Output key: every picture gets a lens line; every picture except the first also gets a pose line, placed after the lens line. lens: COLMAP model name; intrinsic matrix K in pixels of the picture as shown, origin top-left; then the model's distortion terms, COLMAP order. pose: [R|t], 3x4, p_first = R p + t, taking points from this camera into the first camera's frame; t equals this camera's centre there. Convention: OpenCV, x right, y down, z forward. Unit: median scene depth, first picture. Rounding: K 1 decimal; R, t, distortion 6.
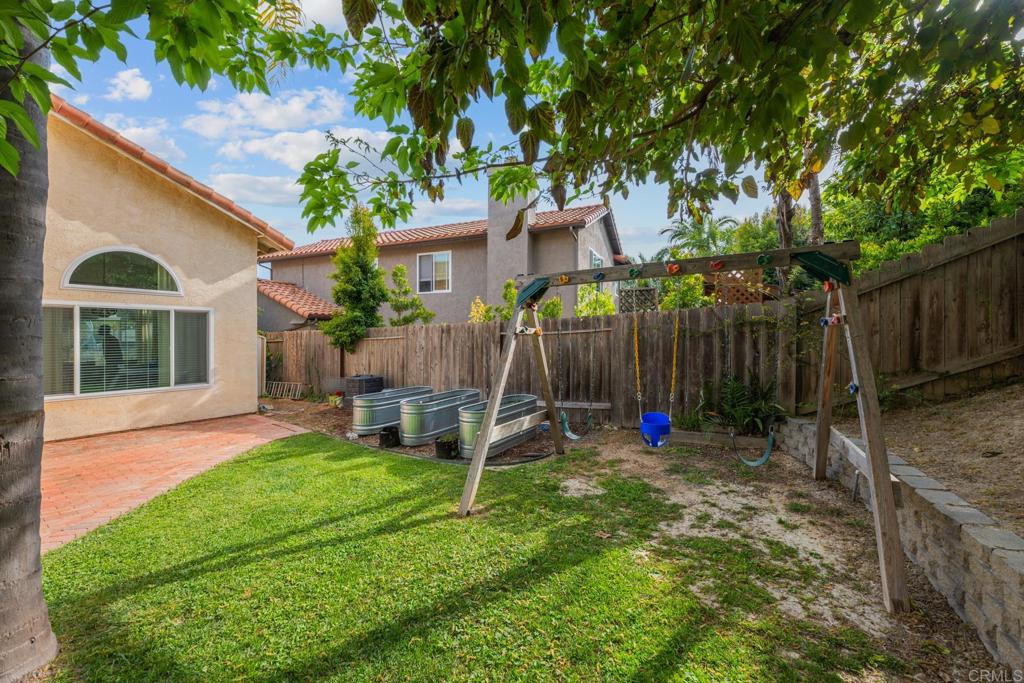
lens RADIAL K [[405.2, 0, 512.0], [0, 405.2, 341.5], [0, 0, 1]] dist [-0.000646, -0.000039]
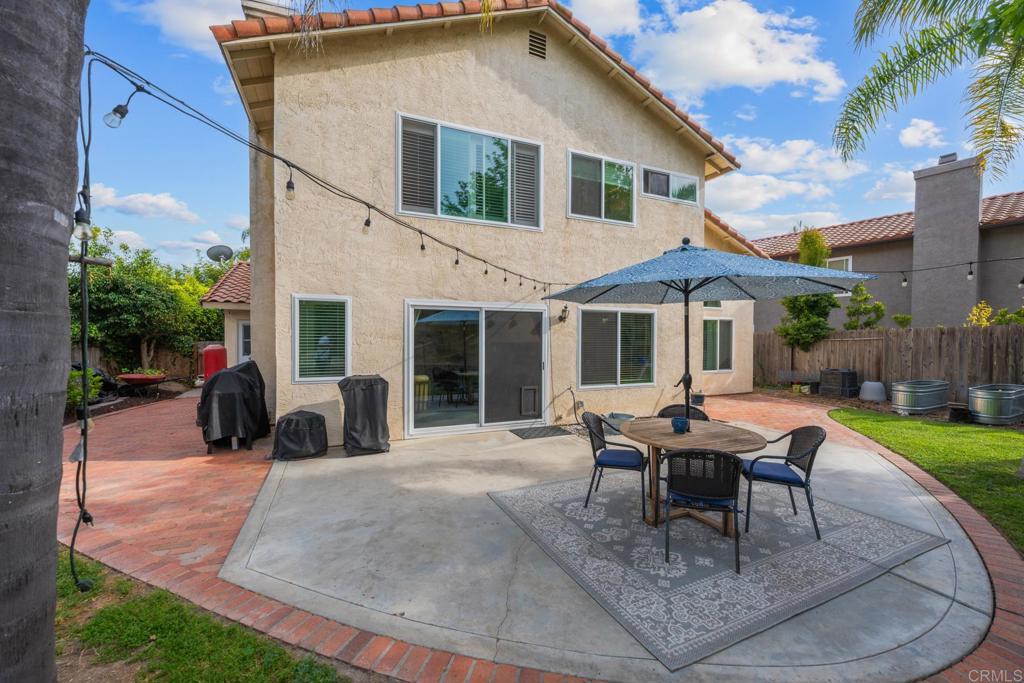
lens RADIAL K [[405.2, 0, 512.0], [0, 405.2, 341.5], [0, 0, 1]] dist [-0.000646, -0.000039]
pose [[0.851419, 0.009978, -0.524391, -0.724072], [-0.010596, 0.999942, 0.001823, 0.010124], [0.524379, 0.004005, 0.851476, -0.728536]]
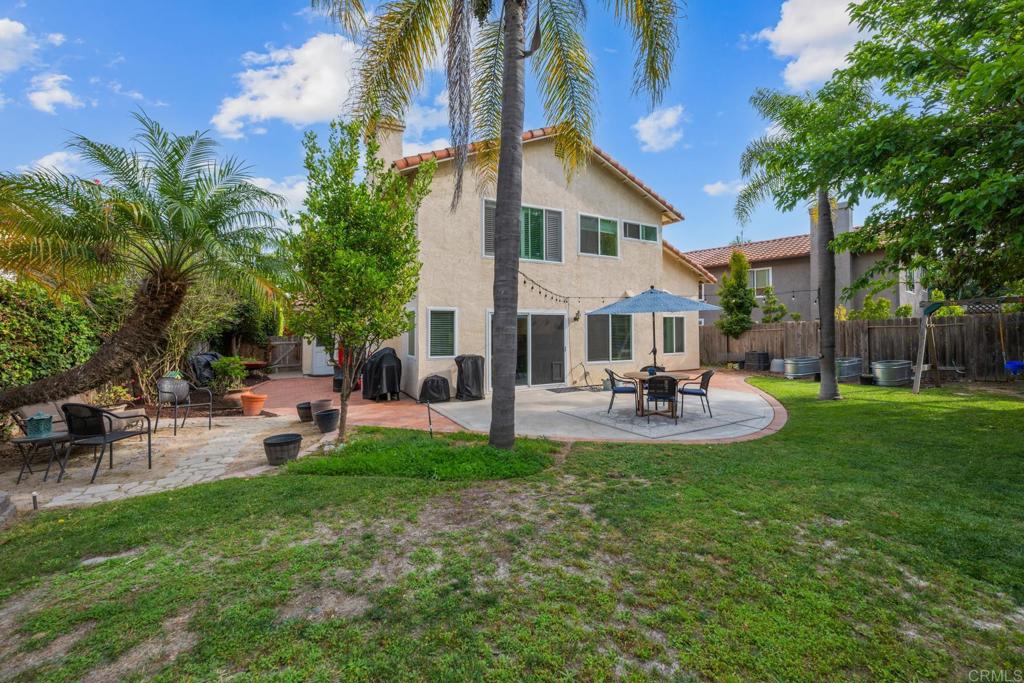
lens RADIAL K [[410.8, 0, 509.5], [0, 410.8, 320.9], [0, 0, 1]] dist [-0.001373, -0.000120]
pose [[0.888672, -0.013106, -0.458356, -0.638540], [-0.000893, 0.999540, -0.030311, 0.010545], [0.458543, 0.027346, 0.888252, -1.366108]]
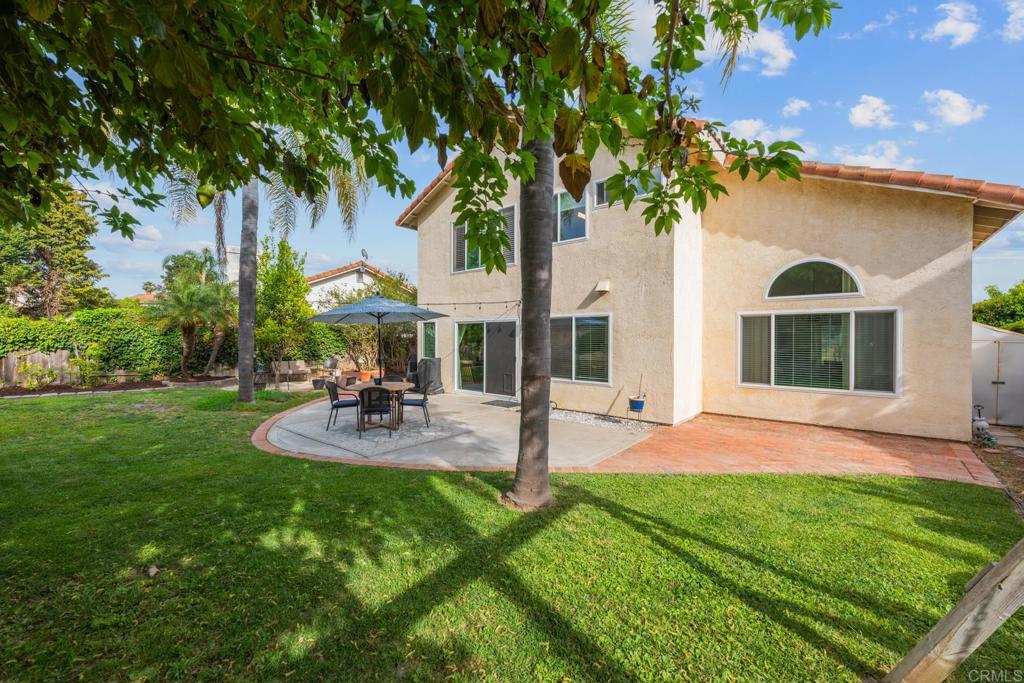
lens RADIAL K [[405.2, 0, 512.0], [0, 405.2, 341.5], [0, 0, 1]] dist [-0.000646, -0.000039]
pose [[-0.099633, 0.007586, -0.994995, 0.216764], [-0.014416, 0.999855, 0.009067, -0.003406], [0.994920, 0.015247, -0.099510, 0.292105]]
